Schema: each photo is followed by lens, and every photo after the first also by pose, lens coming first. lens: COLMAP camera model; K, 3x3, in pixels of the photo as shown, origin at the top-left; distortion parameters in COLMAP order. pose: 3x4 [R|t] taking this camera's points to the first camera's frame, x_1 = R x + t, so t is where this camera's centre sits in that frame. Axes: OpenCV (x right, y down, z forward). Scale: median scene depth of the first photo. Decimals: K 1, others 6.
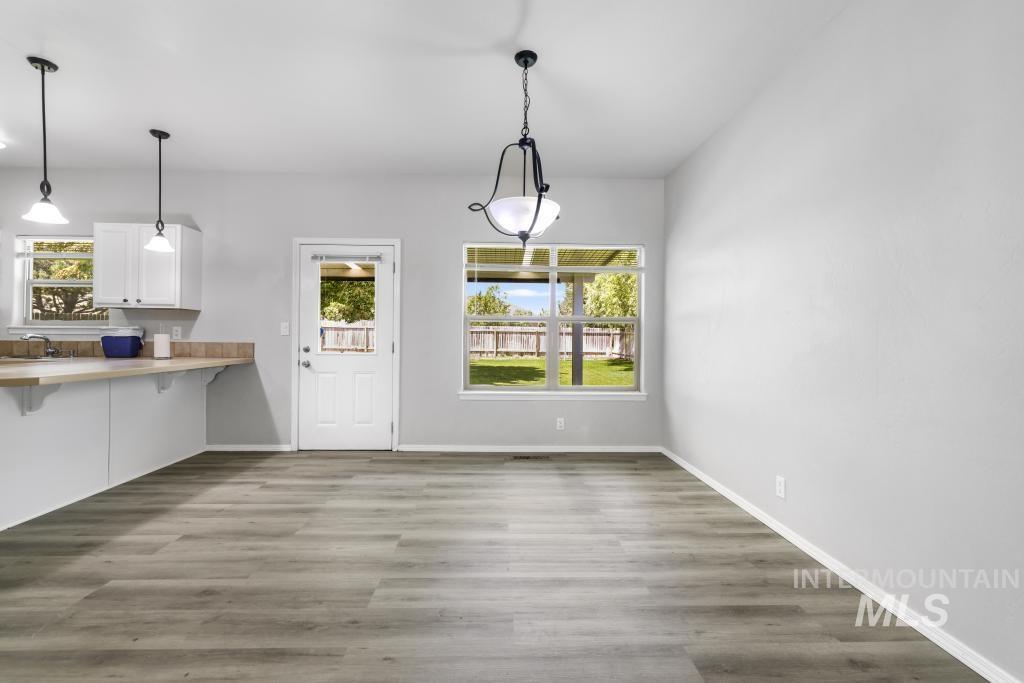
lens RADIAL K [[439.4, 0, 513.7], [0, 439.4, 339.2], [0, 0, 1]] dist [-0.001028, 0.000314]
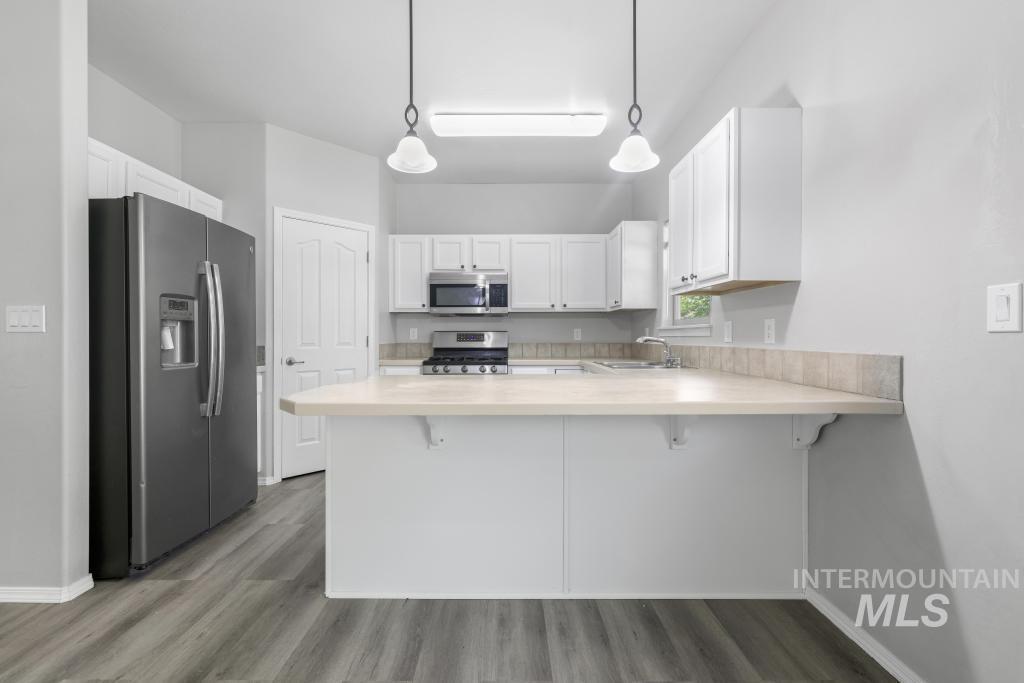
lens RADIAL K [[439.4, 0, 513.4], [0, 439.4, 339.4], [0, 0, 1]] dist [-0.001028, 0.000314]
pose [[-0.041292, -0.004999, -0.999135, -0.251298], [-0.003280, 0.999983, -0.004867, -0.001495], [0.999142, 0.003076, -0.041307, 0.728170]]
